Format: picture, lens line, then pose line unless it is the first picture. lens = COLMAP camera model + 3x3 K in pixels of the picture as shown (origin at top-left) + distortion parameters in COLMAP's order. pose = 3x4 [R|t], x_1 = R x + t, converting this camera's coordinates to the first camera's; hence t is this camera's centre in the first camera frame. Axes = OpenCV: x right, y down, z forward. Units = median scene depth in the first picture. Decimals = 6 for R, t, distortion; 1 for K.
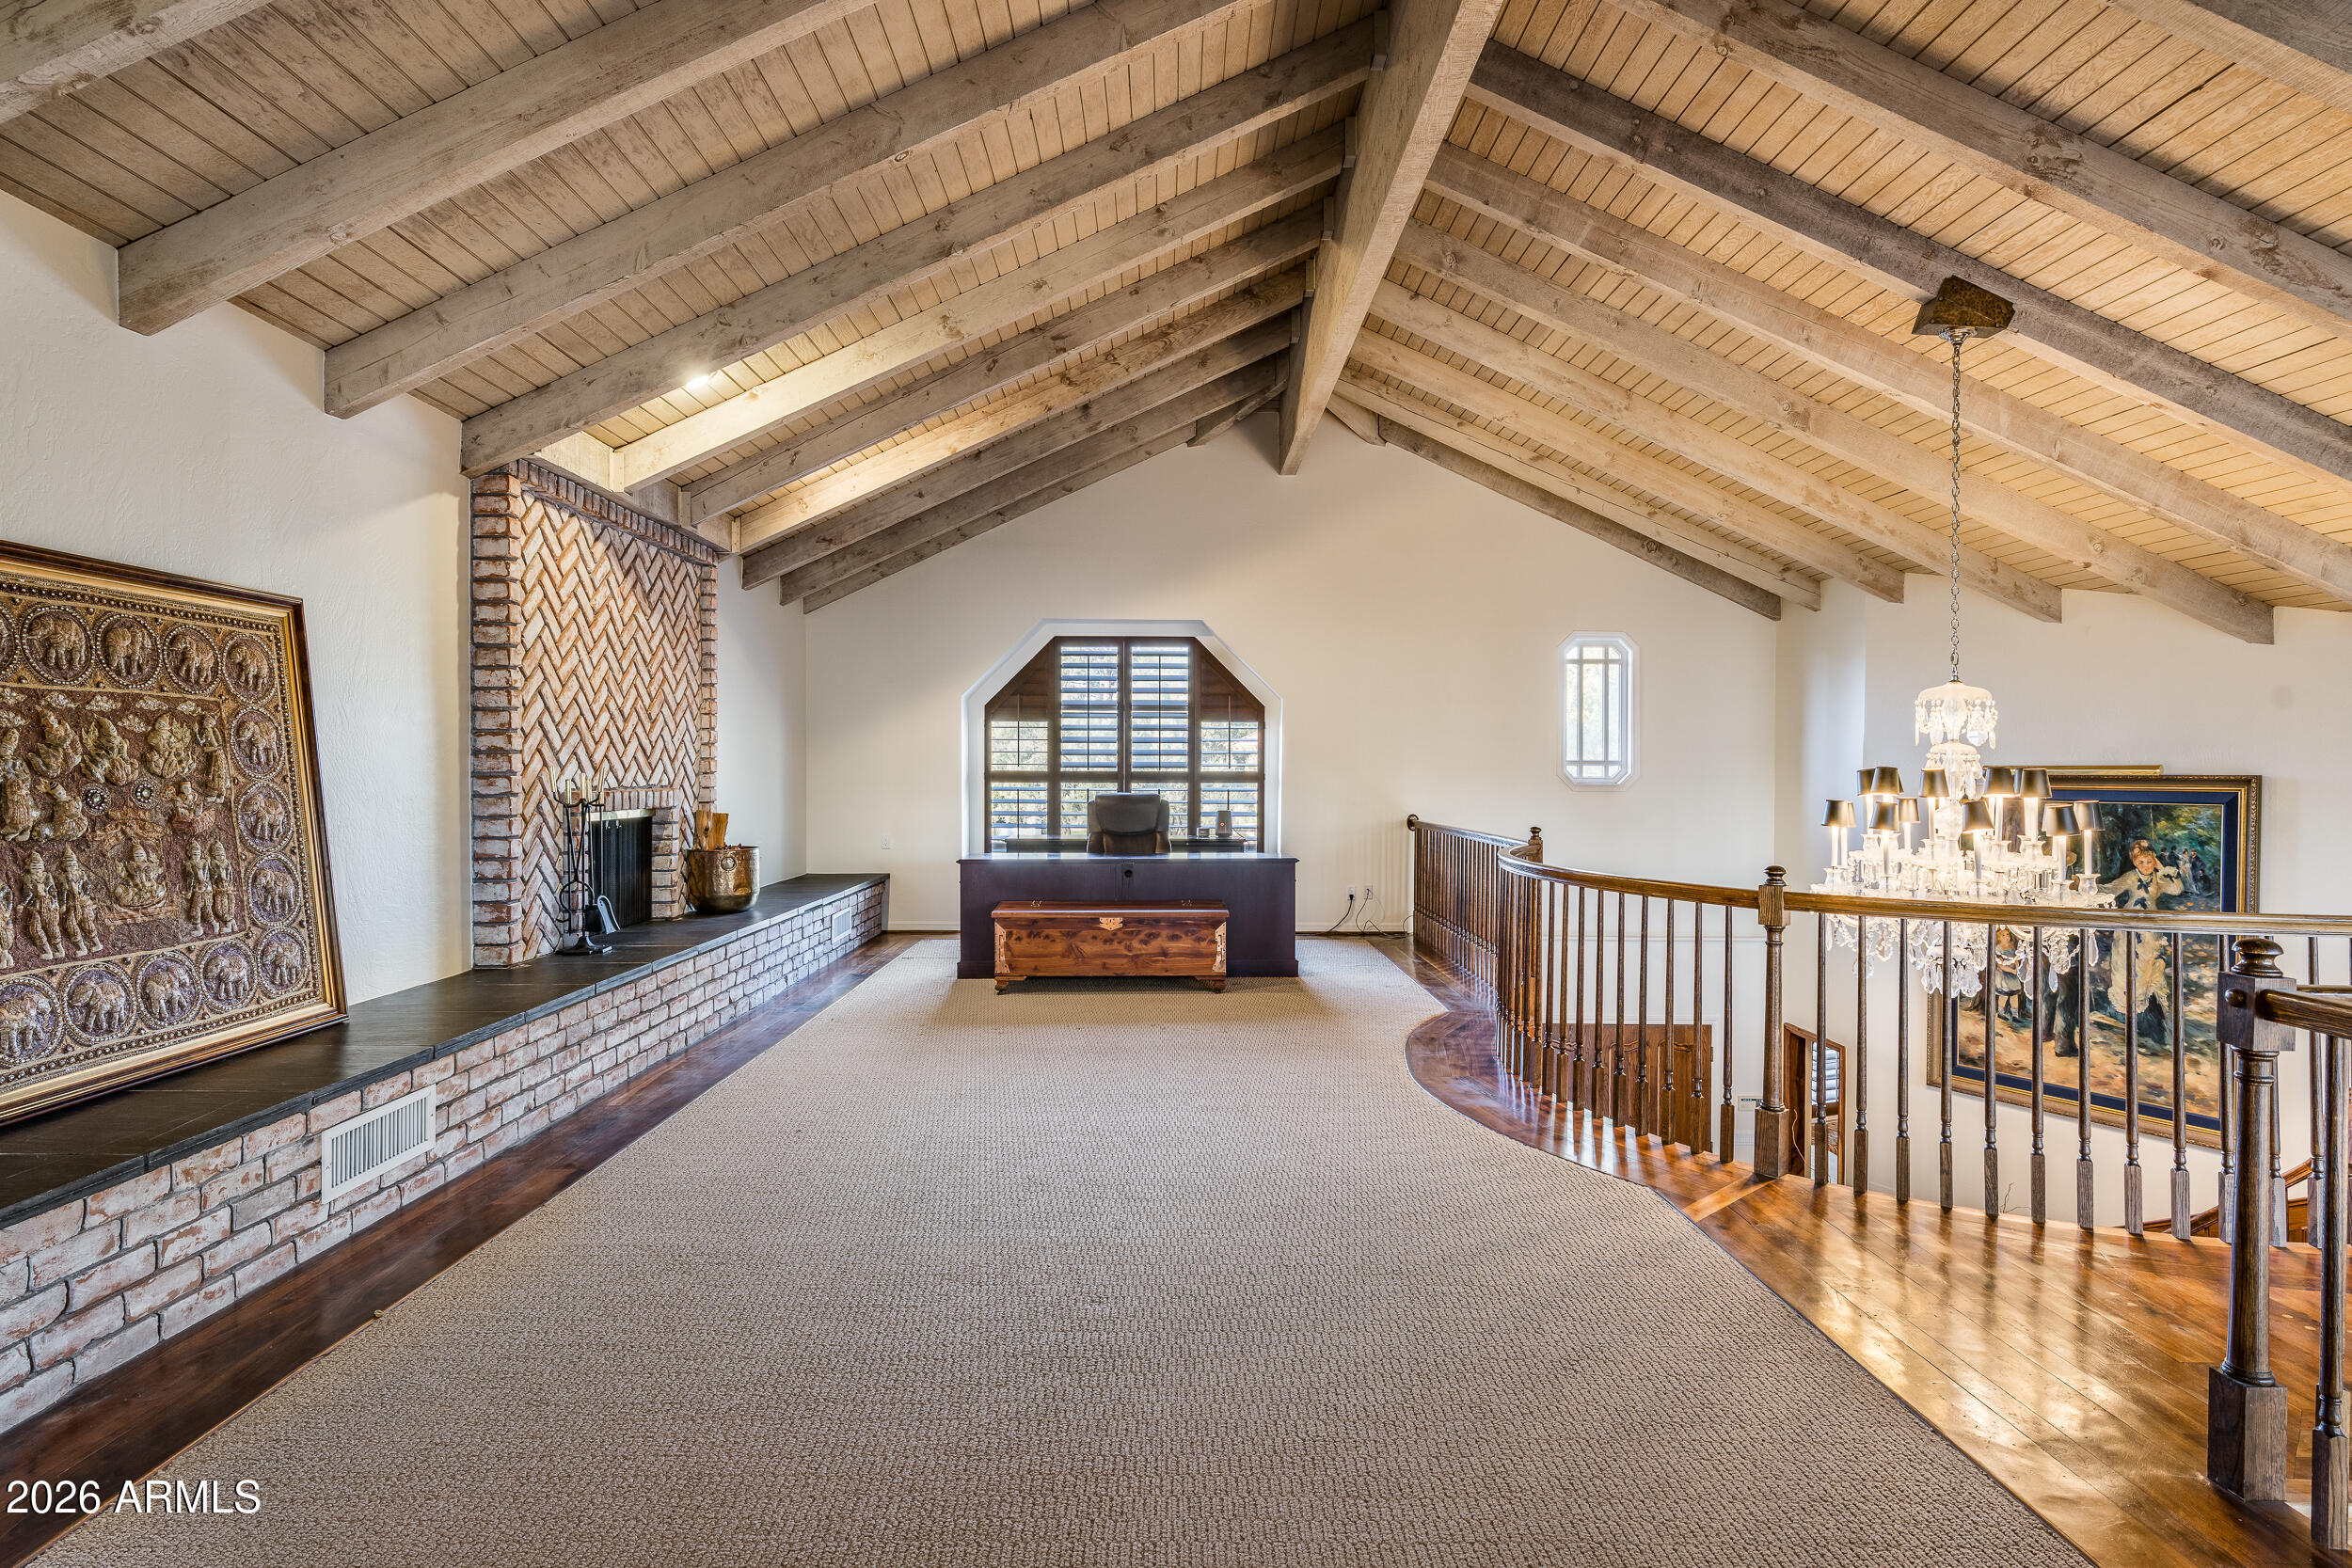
lens RADIAL K [[1184.6, 0, 1172.0], [0, 1184.6, 777.6], [0, 0, 1]] dist [0.001473, 0.000136]
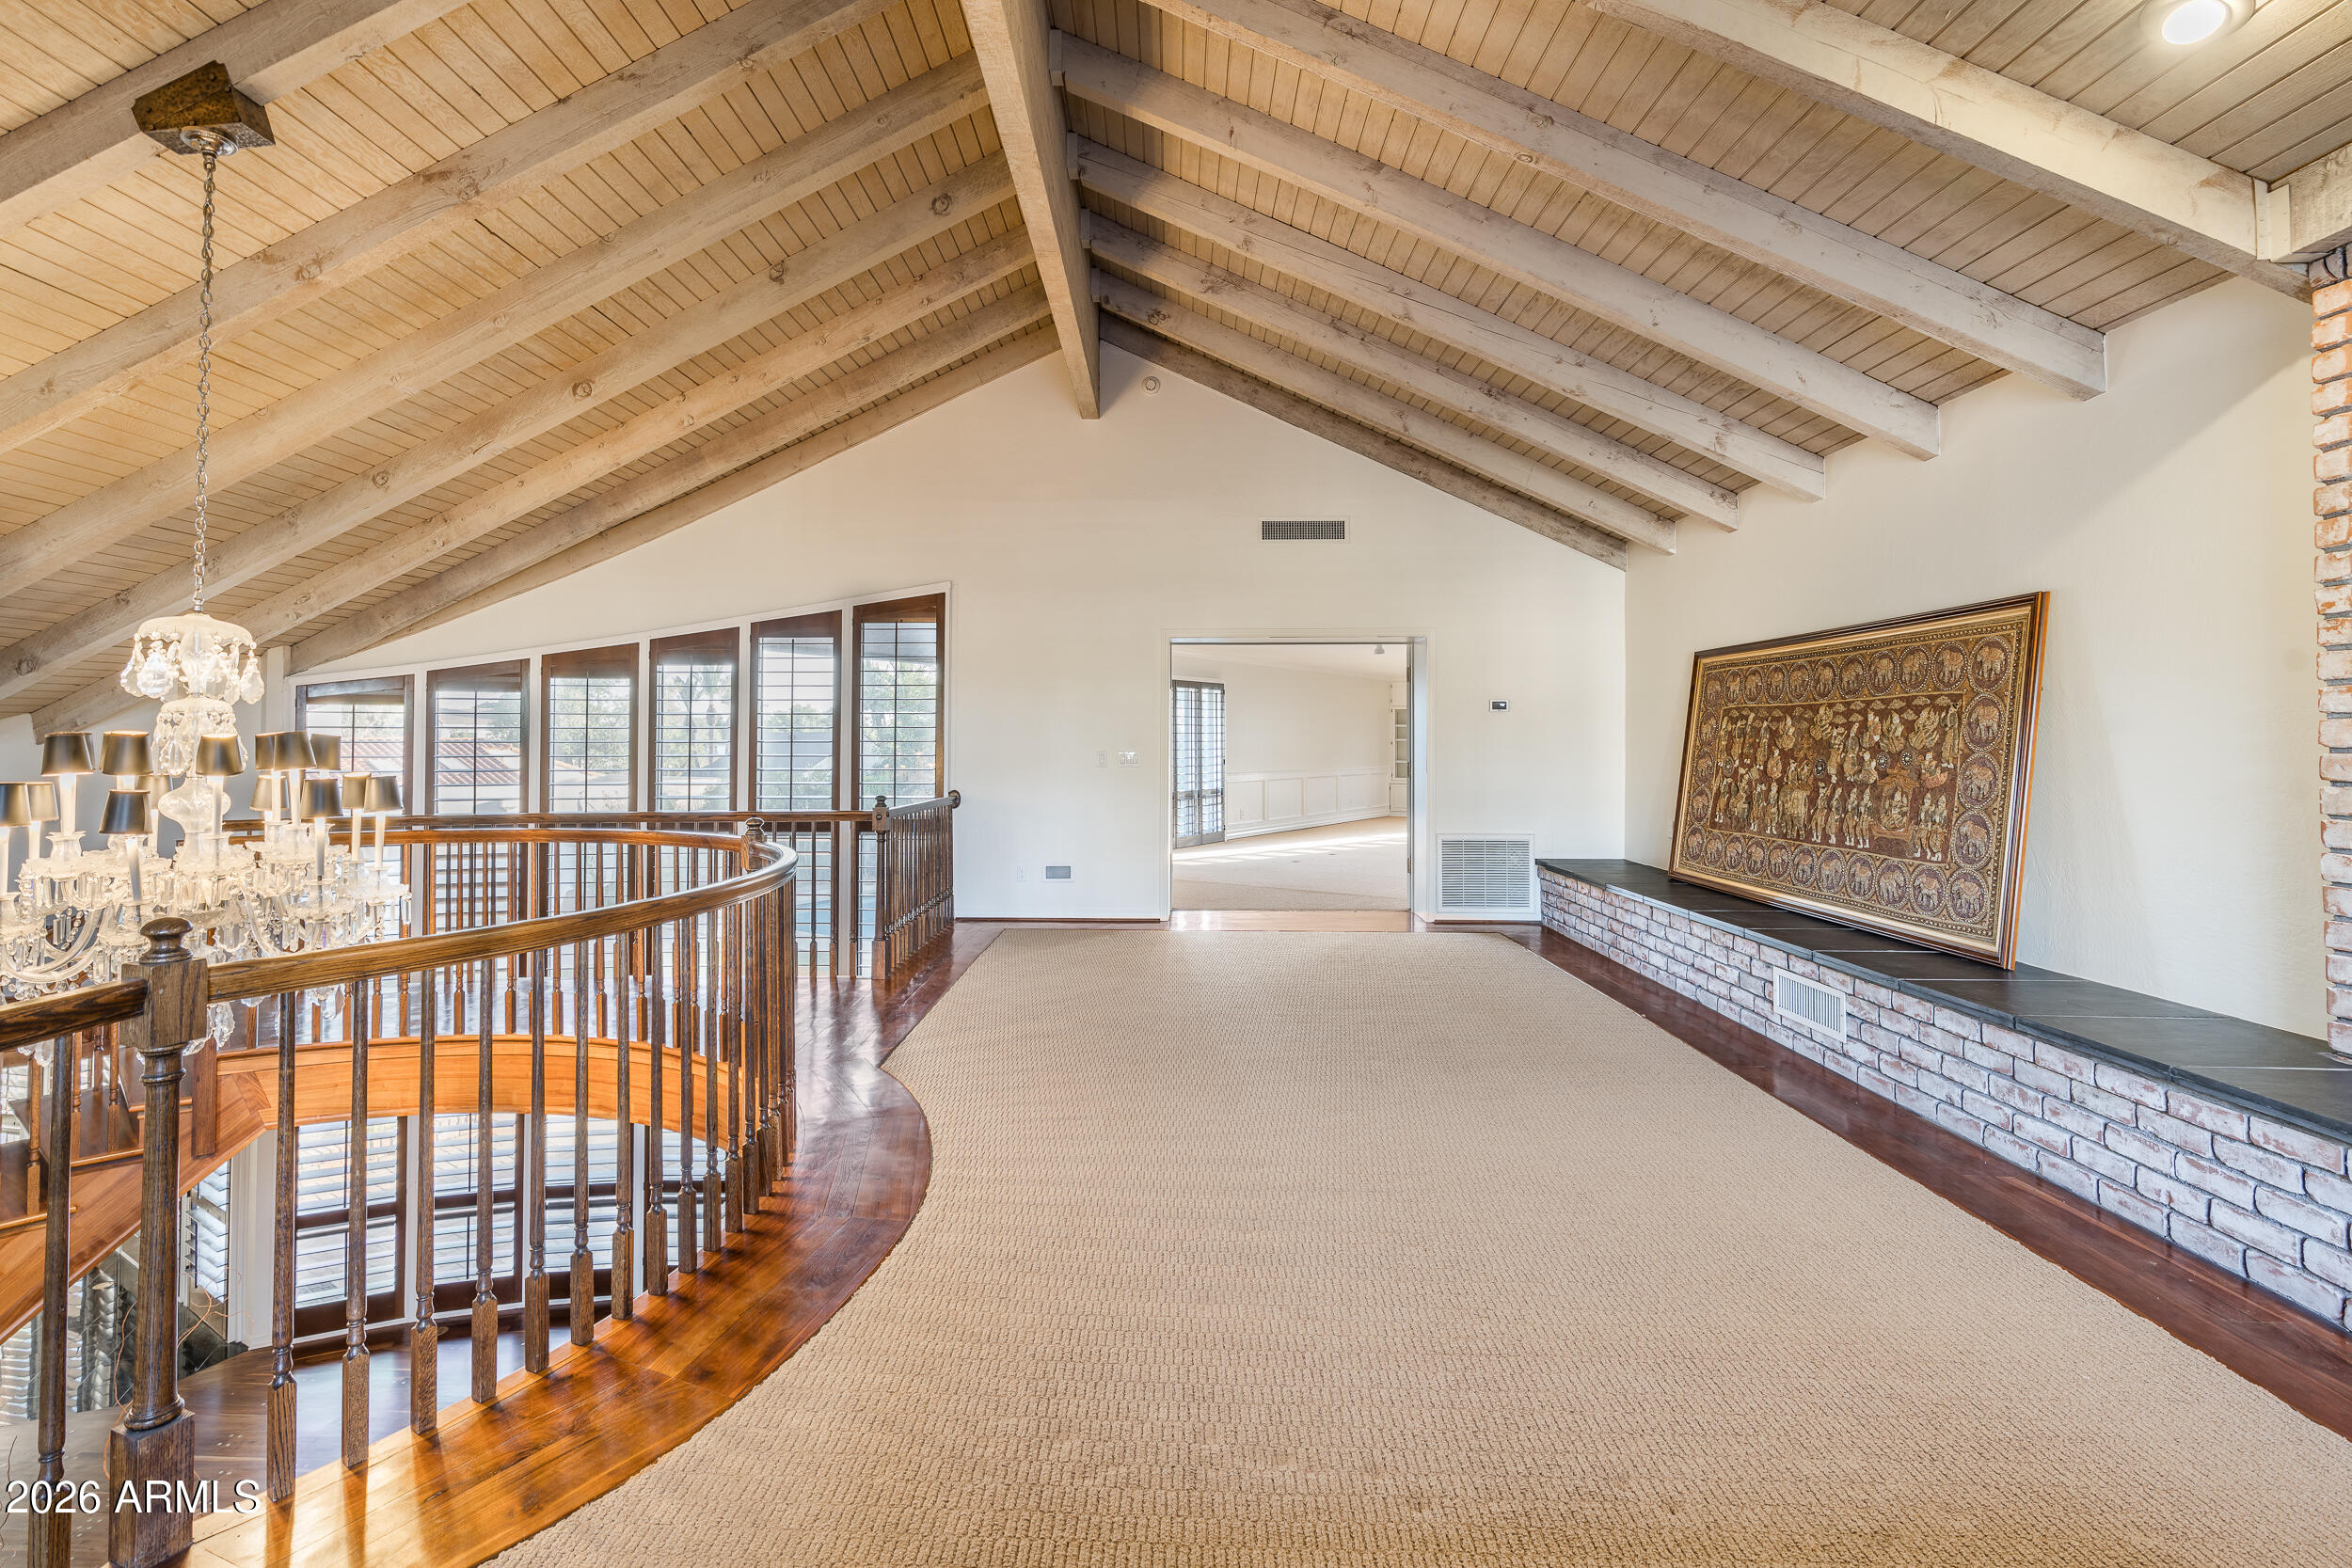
lens RADIAL K [[1064.5, 0, 1174.3], [0, 1064.5, 761.6], [0, 0, 1]] dist [-0.004161, 0.000499]
pose [[-0.999963, -0.004404, 0.007394, 0.087408], [-0.004235, 0.999734, 0.022679, -0.009929], [-0.007492, 0.022647, -0.999715, 2.245570]]
